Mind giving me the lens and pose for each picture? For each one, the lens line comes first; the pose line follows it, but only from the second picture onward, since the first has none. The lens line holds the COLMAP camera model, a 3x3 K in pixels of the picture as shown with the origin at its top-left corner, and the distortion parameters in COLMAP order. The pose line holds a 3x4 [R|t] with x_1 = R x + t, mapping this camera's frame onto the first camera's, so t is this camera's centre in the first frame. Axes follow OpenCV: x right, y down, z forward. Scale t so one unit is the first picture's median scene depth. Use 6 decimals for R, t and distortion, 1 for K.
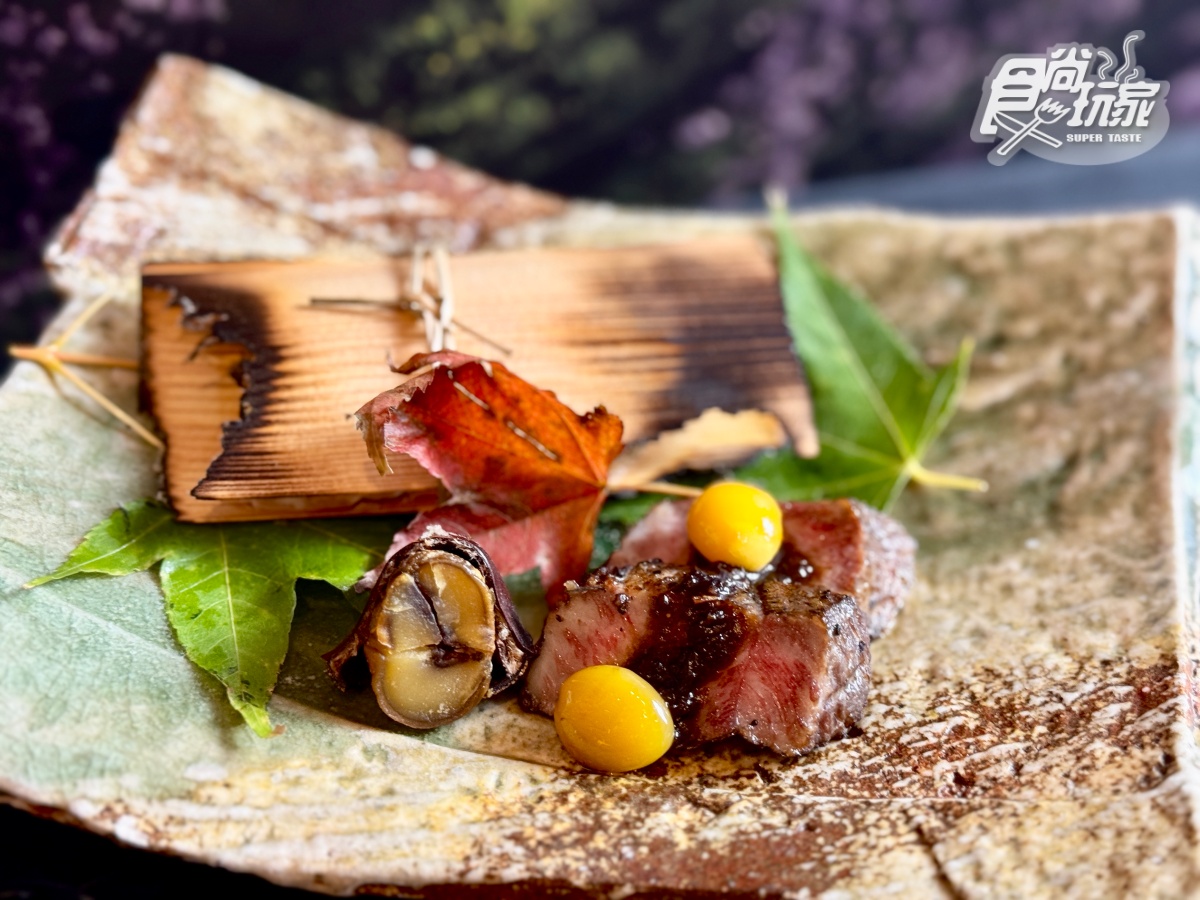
lens RADIAL K [[1668.1, 0, 601.2], [0, 1668.1, 455.7], [0, 0, 1]] dist [0.031004, 0.000000]
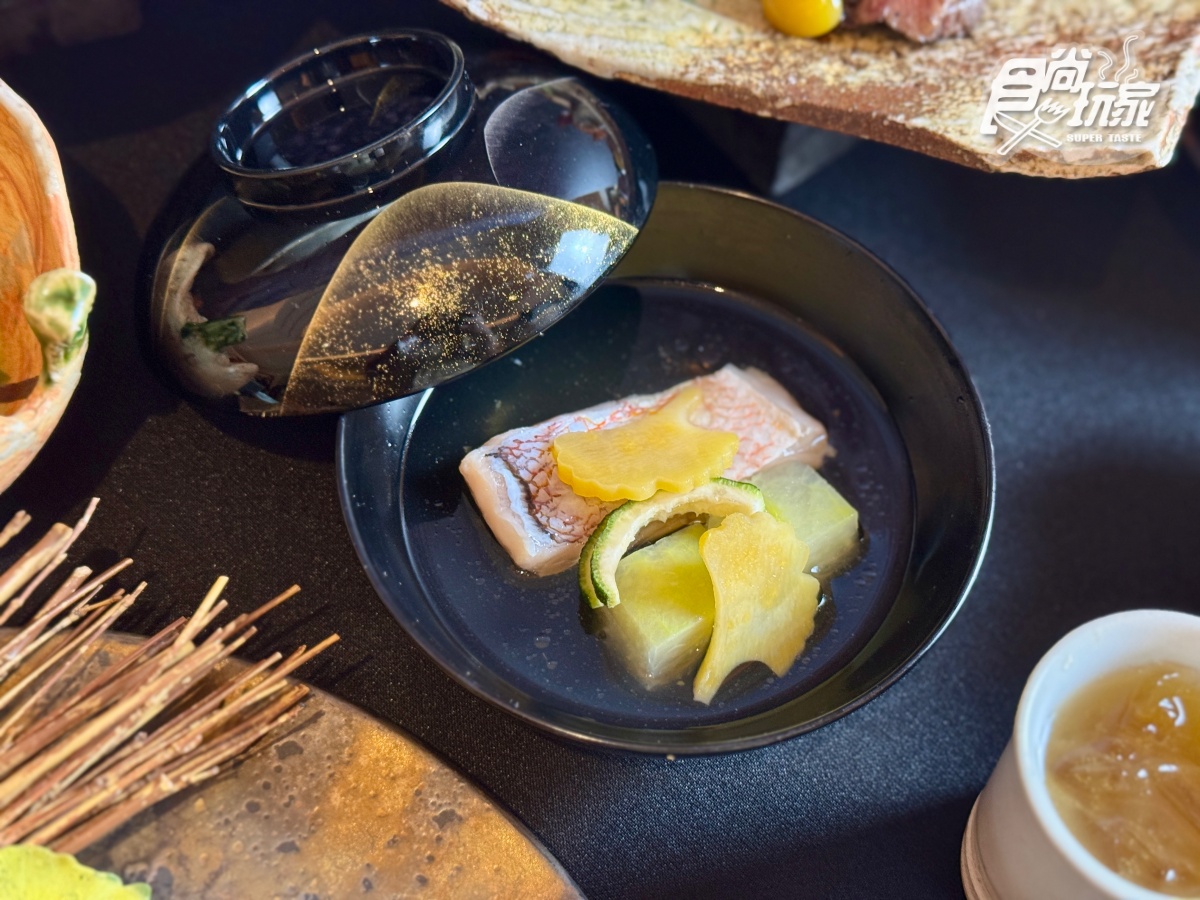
lens RADIAL K [[1668.1, 0, 598.4], [0, 1668.1, 449.0], [0, 0, 1]] dist [0.031004, 0.000000]
pose [[0.975886, 0.186496, -0.113427, 0.078006], [-0.145456, 0.943062, 0.299128, 0.125402], [0.162754, -0.275416, 0.947448, -0.547094]]
